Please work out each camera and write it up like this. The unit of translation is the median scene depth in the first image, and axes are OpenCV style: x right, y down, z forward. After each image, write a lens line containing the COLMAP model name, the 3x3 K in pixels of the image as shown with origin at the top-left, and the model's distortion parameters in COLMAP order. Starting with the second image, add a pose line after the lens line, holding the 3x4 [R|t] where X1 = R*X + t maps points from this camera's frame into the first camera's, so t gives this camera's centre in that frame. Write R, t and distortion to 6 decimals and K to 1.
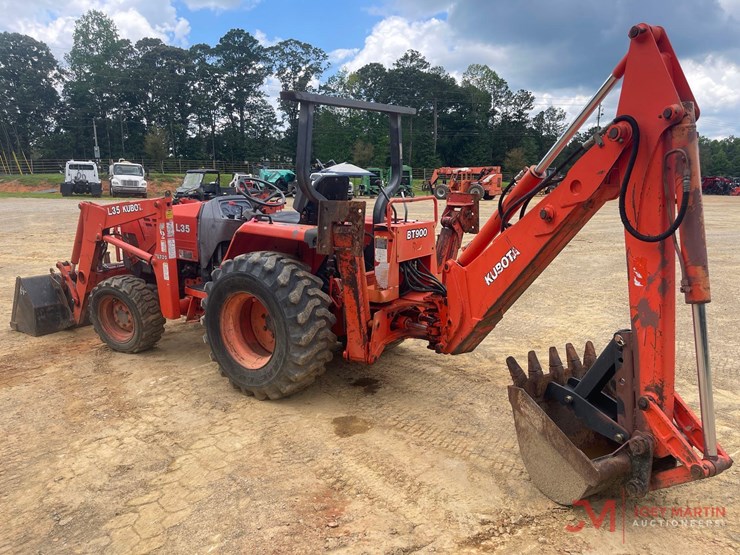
lens RADIAL K [[556.9, 0, 367.8], [0, 556.9, 286.3], [0, 0, 1]] dist [0.085580, -0.122004]
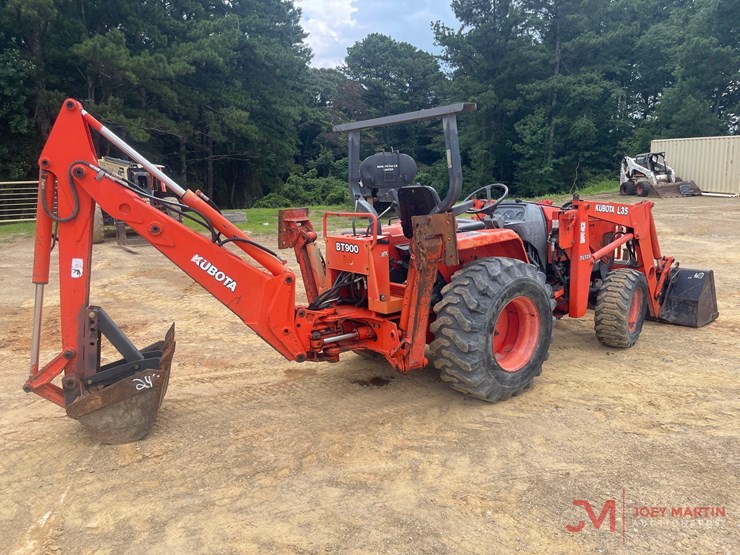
lens RADIAL K [[556.9, 0, 367.8], [0, 556.9, 286.3], [0, 0, 1]] dist [0.085580, -0.122004]
pose [[-0.266269, 0.197364, -0.943477, 0.086430], [-0.150934, 0.958201, 0.243041, -0.022895], [0.952008, 0.207117, -0.225350, 0.105181]]
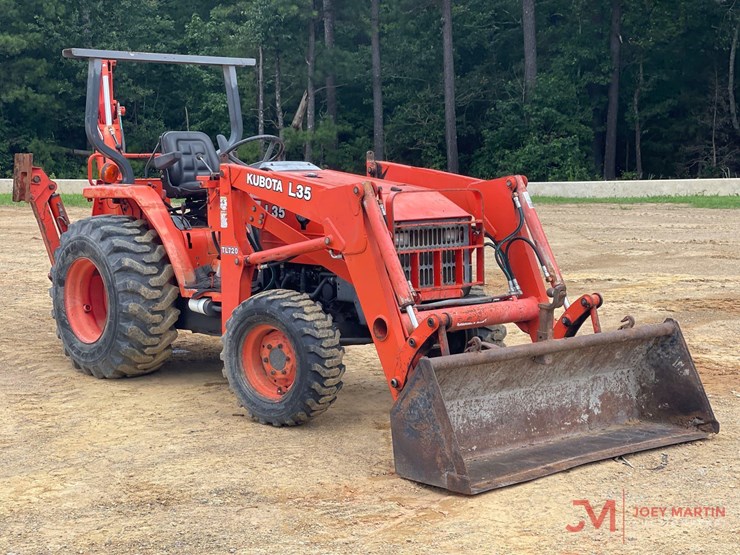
lens RADIAL K [[1361.5, 0, 370.0], [0, 1361.5, 277.5], [0, 0, 1]] dist [0.003029, 2.065177]
pose [[-0.970063, -0.018871, 0.242118, -0.077814], [0.054070, 0.955168, 0.291085, -0.052644], [-0.236756, 0.295463, -0.925553, 0.267055]]
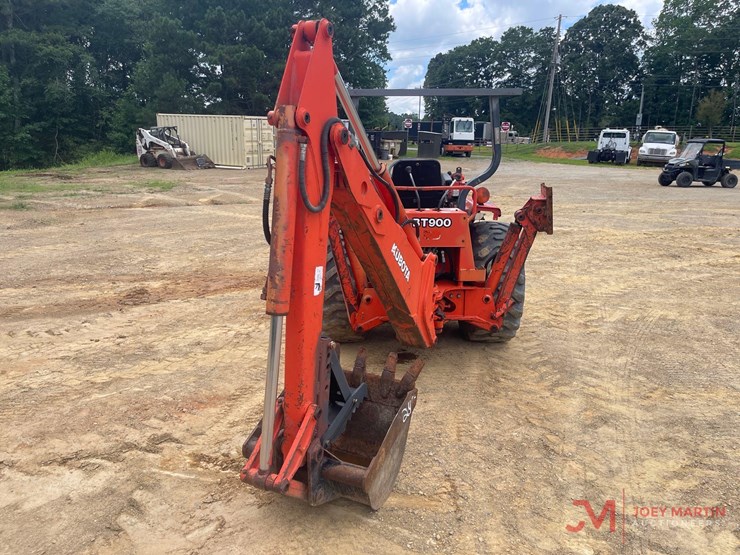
lens RADIAL K [[556.9, 0, 367.8], [0, 556.9, 286.3], [0, 0, 1]] dist [0.085580, -0.122004]
pose [[0.594433, 0.211300, -0.775887, 0.067391], [-0.166827, 0.976273, 0.138059, -0.008383], [0.786650, 0.047372, 0.615580, 0.025461]]
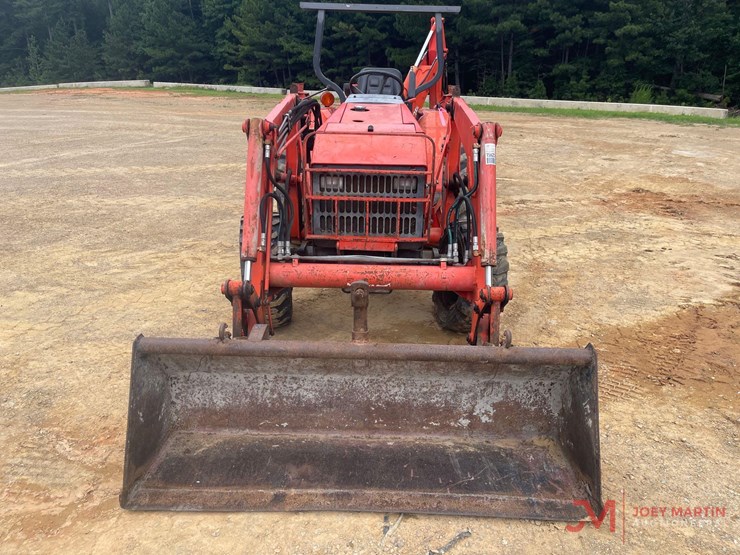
lens RADIAL K [[556.9, 0, 367.8], [0, 556.9, 286.3], [0, 0, 1]] dist [0.085580, -0.122004]
pose [[-0.562935, -0.297964, 0.770923, -0.096657], [0.146496, 0.882014, 0.447874, -0.029057], [-0.813415, 0.365061, -0.452865, 0.152661]]
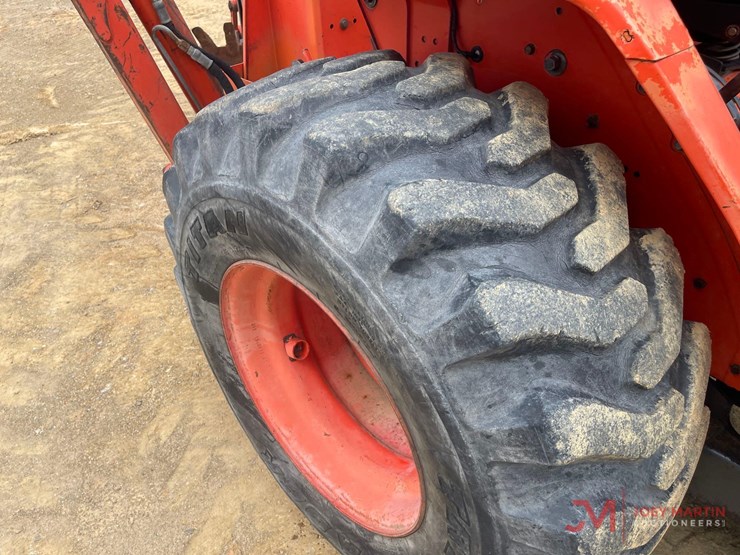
lens RADIAL K [[556.9, 0, 367.8], [0, 556.9, 286.3], [0, 0, 1]] dist [0.085580, -0.122004]
pose [[-0.980799, -0.090812, 0.172590, -0.002752], [0.068583, 0.667836, 0.741142, -0.017052], [-0.182566, 0.738748, -0.648784, 0.118927]]
